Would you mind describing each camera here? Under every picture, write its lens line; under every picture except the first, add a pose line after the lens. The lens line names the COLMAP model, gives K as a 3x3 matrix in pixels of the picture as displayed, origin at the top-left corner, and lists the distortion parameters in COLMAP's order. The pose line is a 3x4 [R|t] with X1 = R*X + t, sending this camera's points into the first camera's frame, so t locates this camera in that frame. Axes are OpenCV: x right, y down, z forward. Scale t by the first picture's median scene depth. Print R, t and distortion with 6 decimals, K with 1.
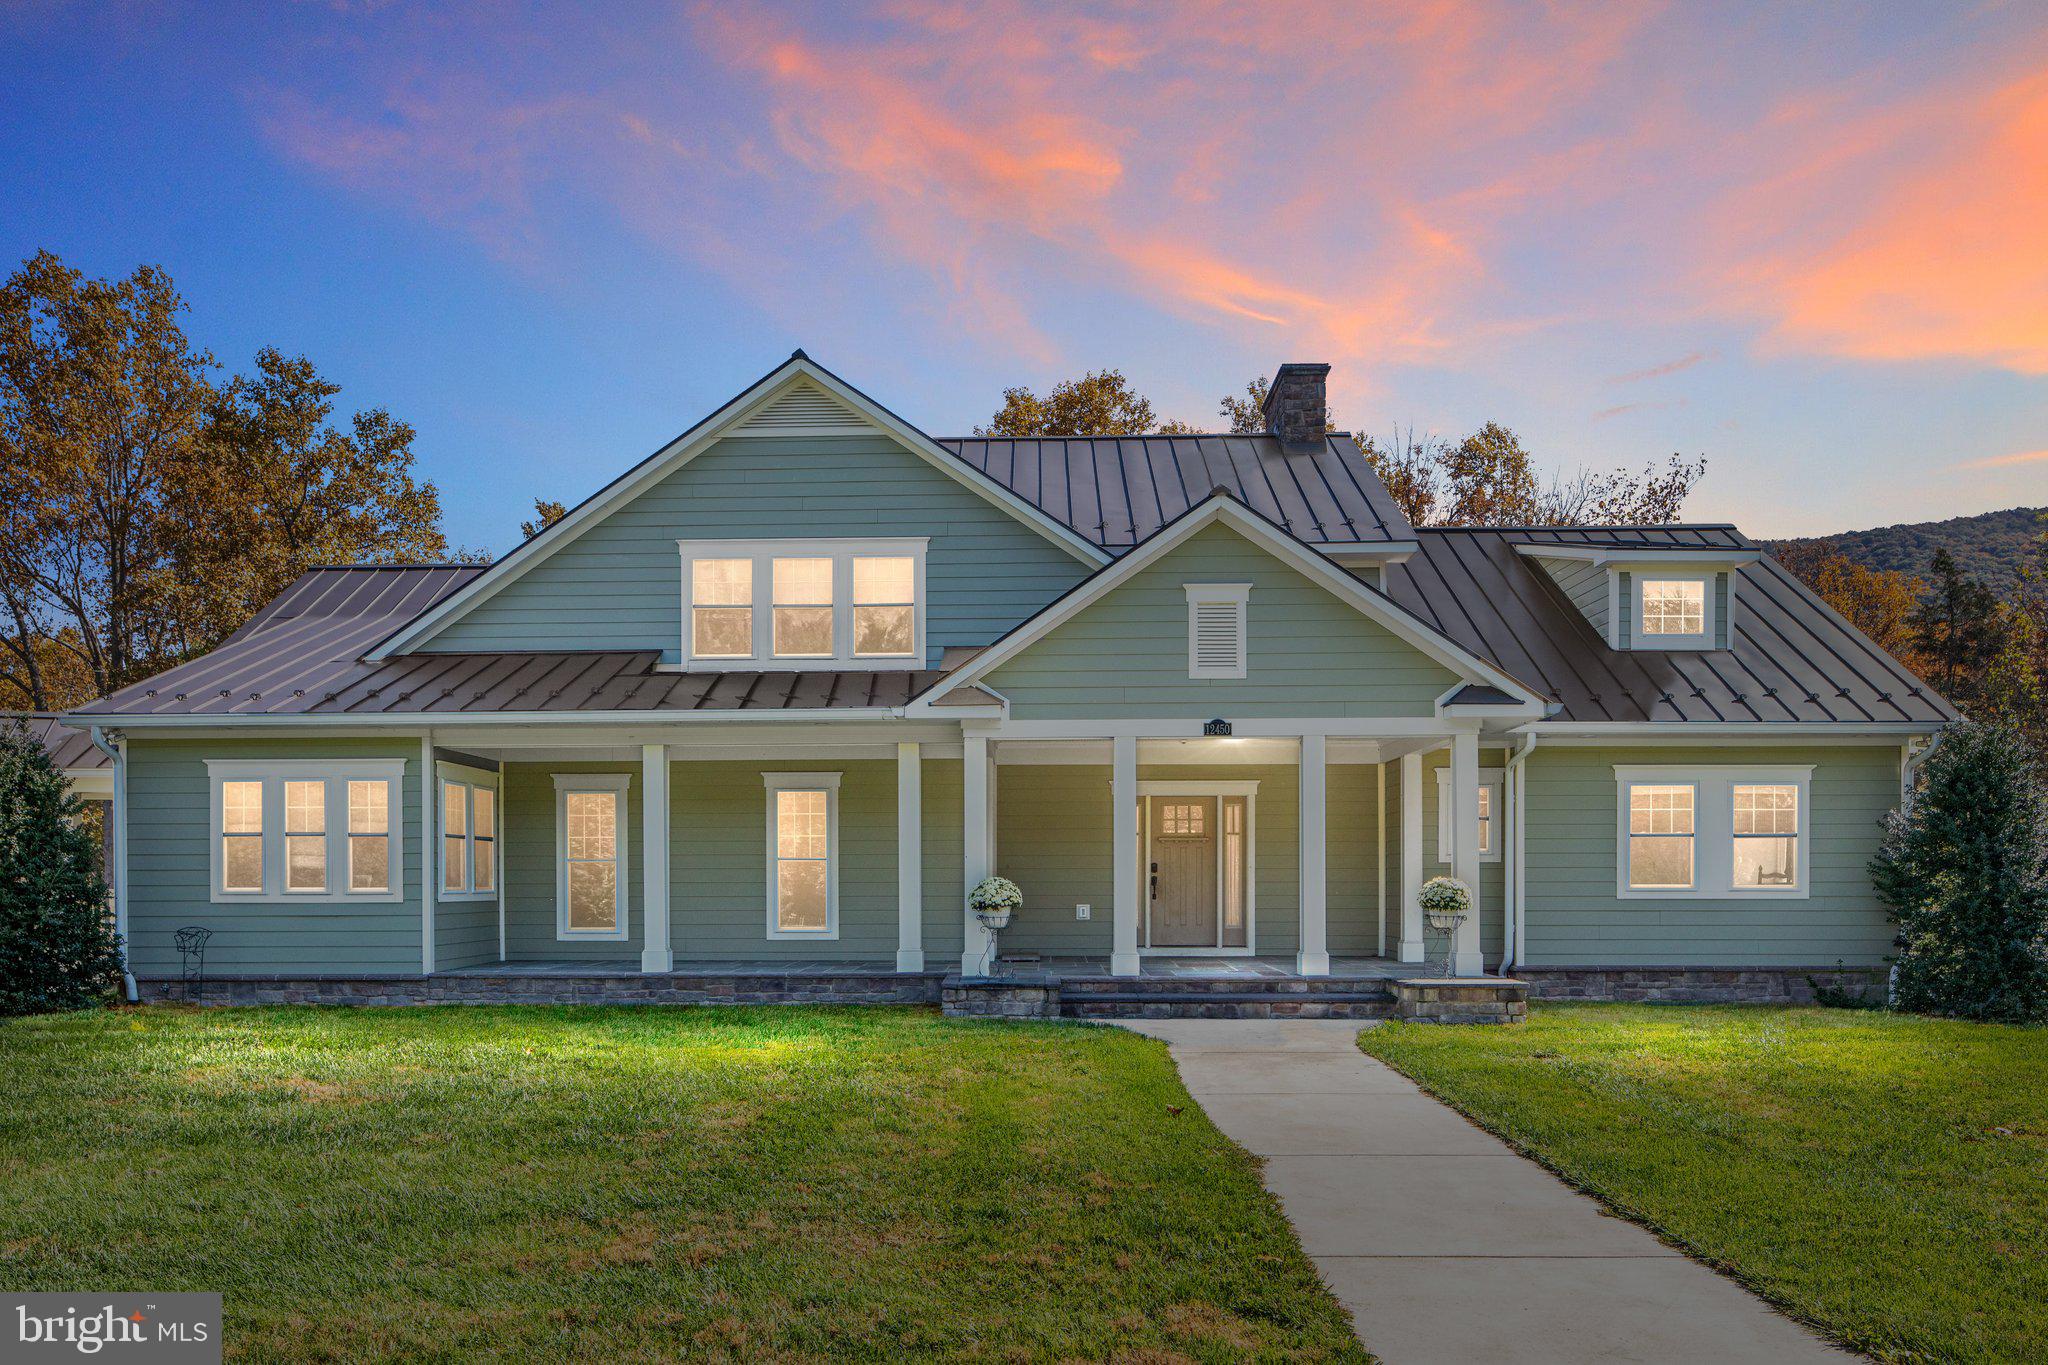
lens RADIAL K [[1358.0, 0, 1022.8], [0, 1358.0, 881.5], [0, 0, 1]] dist [-0.009267, -0.000983]
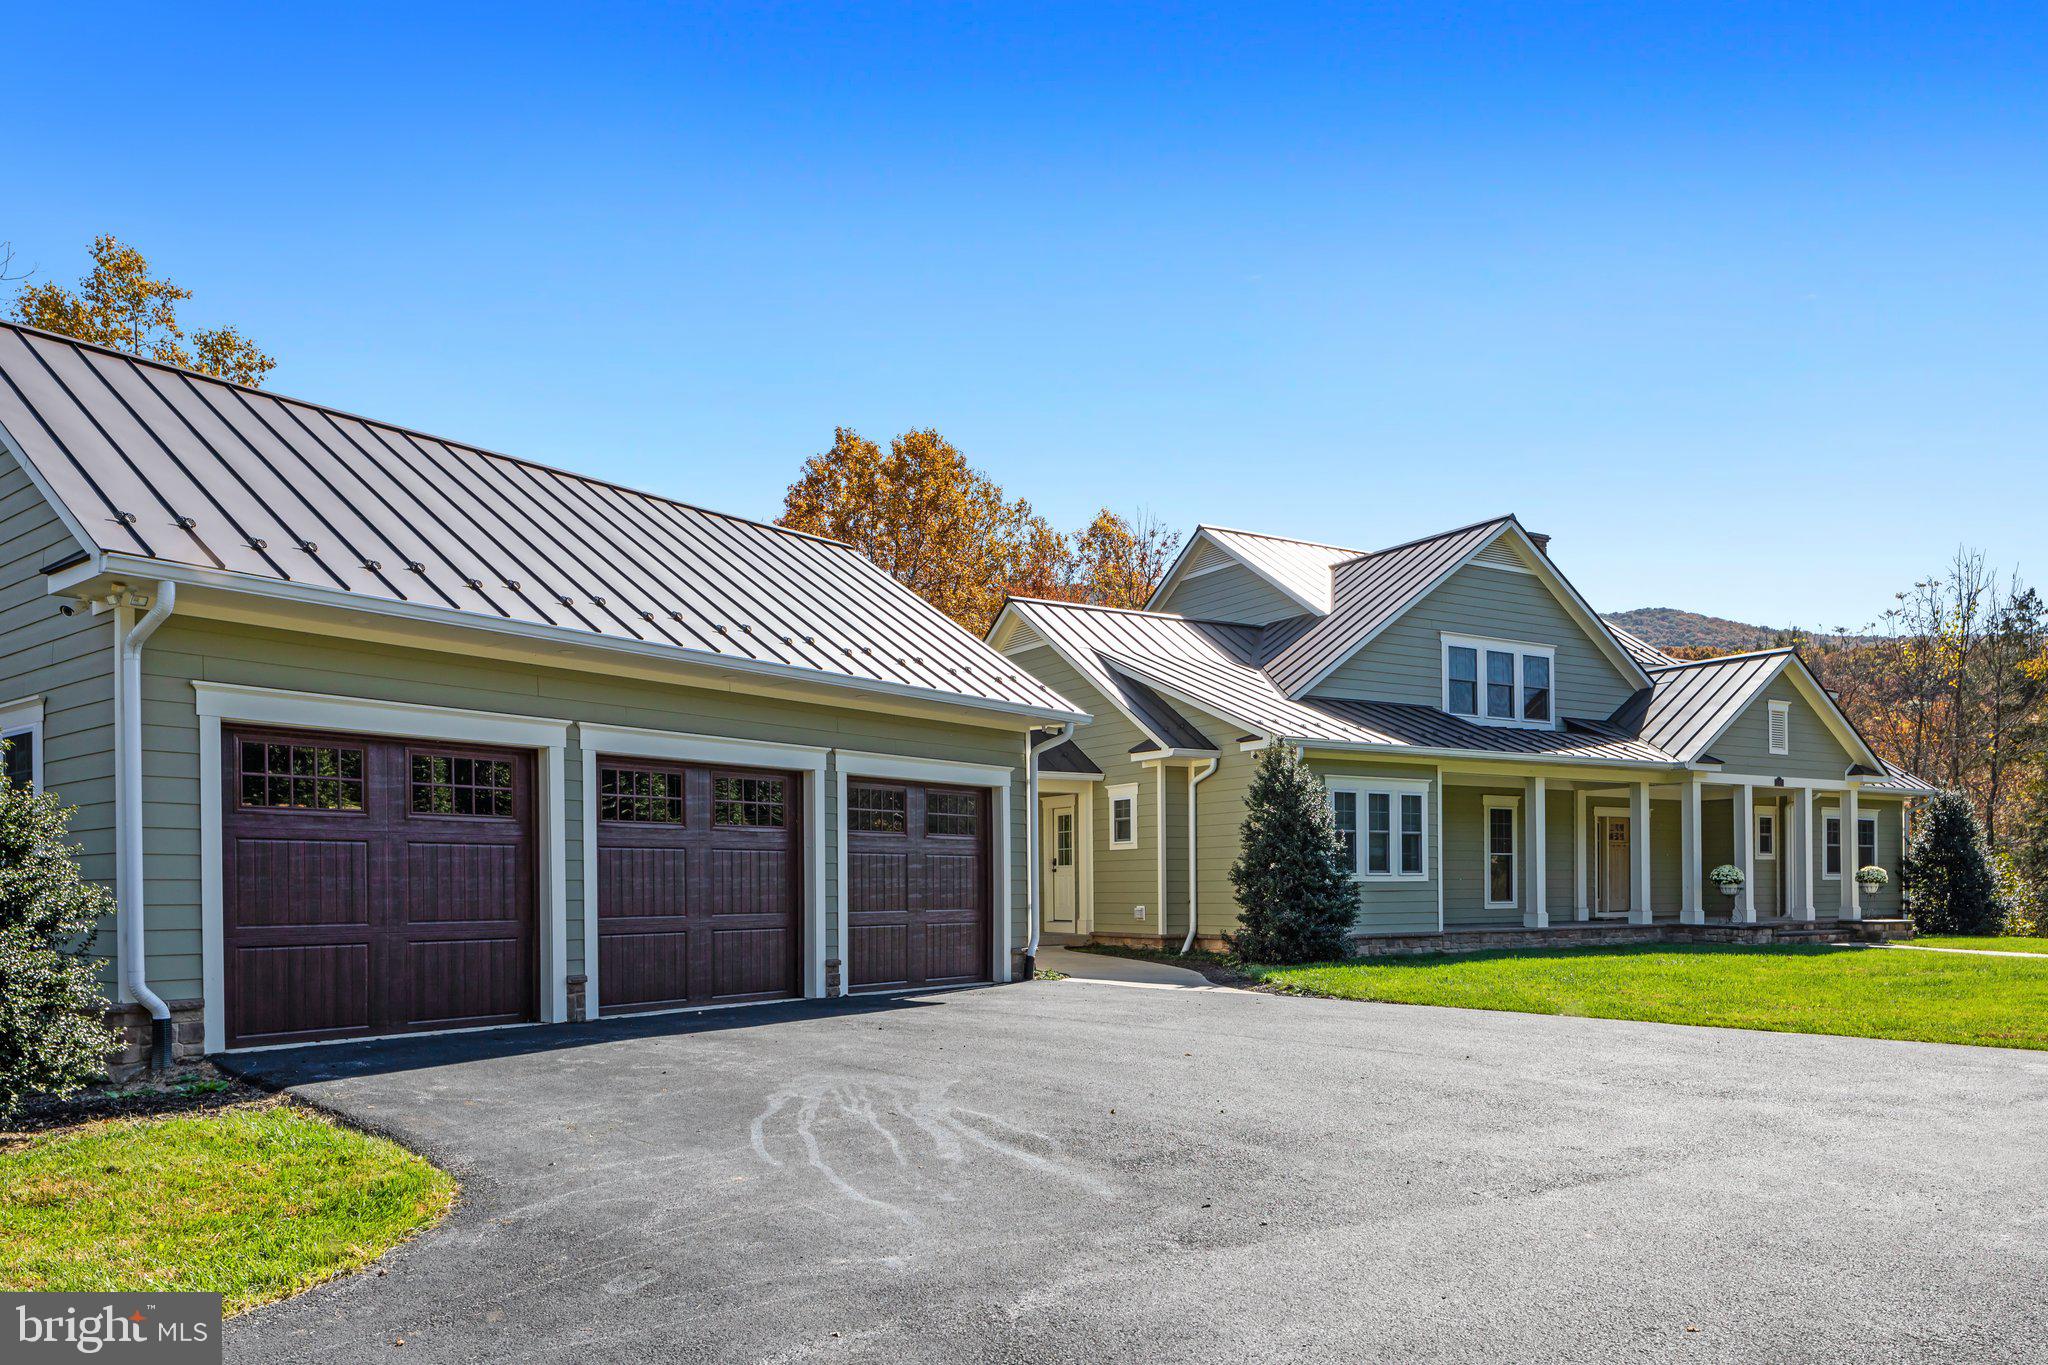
lens RADIAL K [[1358.0, 0, 1022.8], [0, 1358.0, 881.5], [0, 0, 1]] dist [-0.009267, -0.000983]
pose [[0.846060, -0.000727, 0.533086, -1.468734], [0.004065, 0.999979, -0.005089, 0.019738], [-0.533071, 0.006472, 0.846045, 0.024948]]
